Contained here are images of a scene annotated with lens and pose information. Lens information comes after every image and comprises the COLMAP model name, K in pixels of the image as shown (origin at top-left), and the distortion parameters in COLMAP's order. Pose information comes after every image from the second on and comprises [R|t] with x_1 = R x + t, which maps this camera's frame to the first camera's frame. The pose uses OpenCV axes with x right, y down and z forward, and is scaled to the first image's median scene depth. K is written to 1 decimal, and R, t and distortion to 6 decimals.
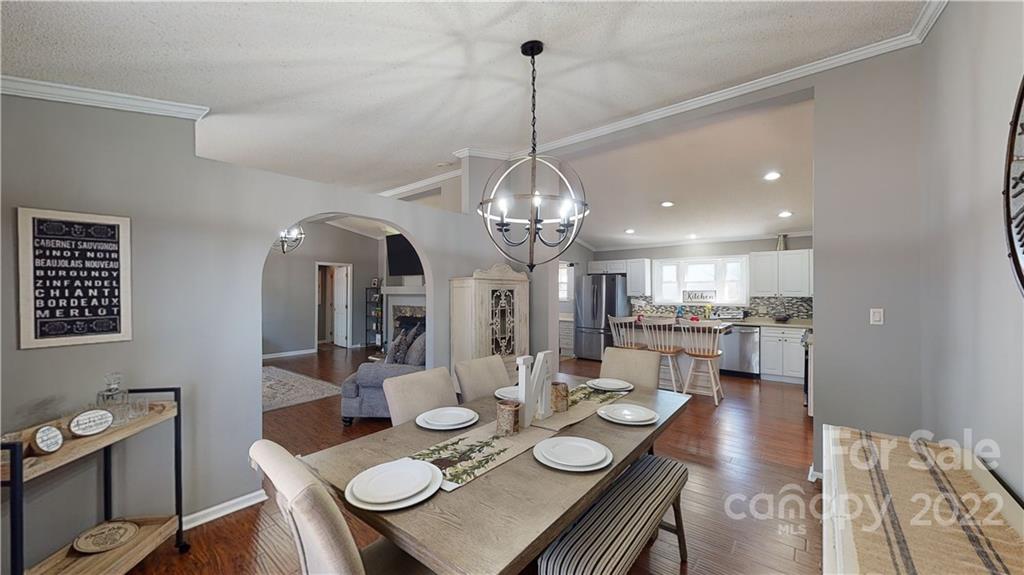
lens RADIAL K [[374.2, 0, 513.0], [0, 374.2, 289.0], [0, 0, 1]] dist [-0.003733, 0.000852]
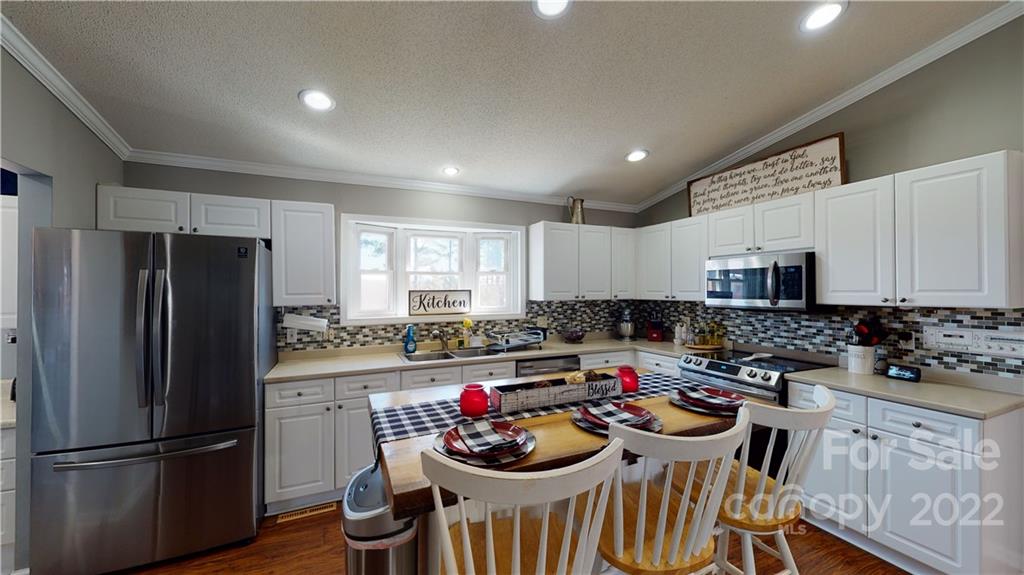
lens RADIAL K [[374.2, 0, 513.0], [0, 374.2, 289.0], [0, 0, 1]] dist [-0.003733, 0.000852]
pose [[0.443447, 0.001659, 0.896299, 0.108940], [-0.002183, 0.999997, -0.000771, 0.002776], [-0.896298, -0.001615, 0.443450, 0.733554]]
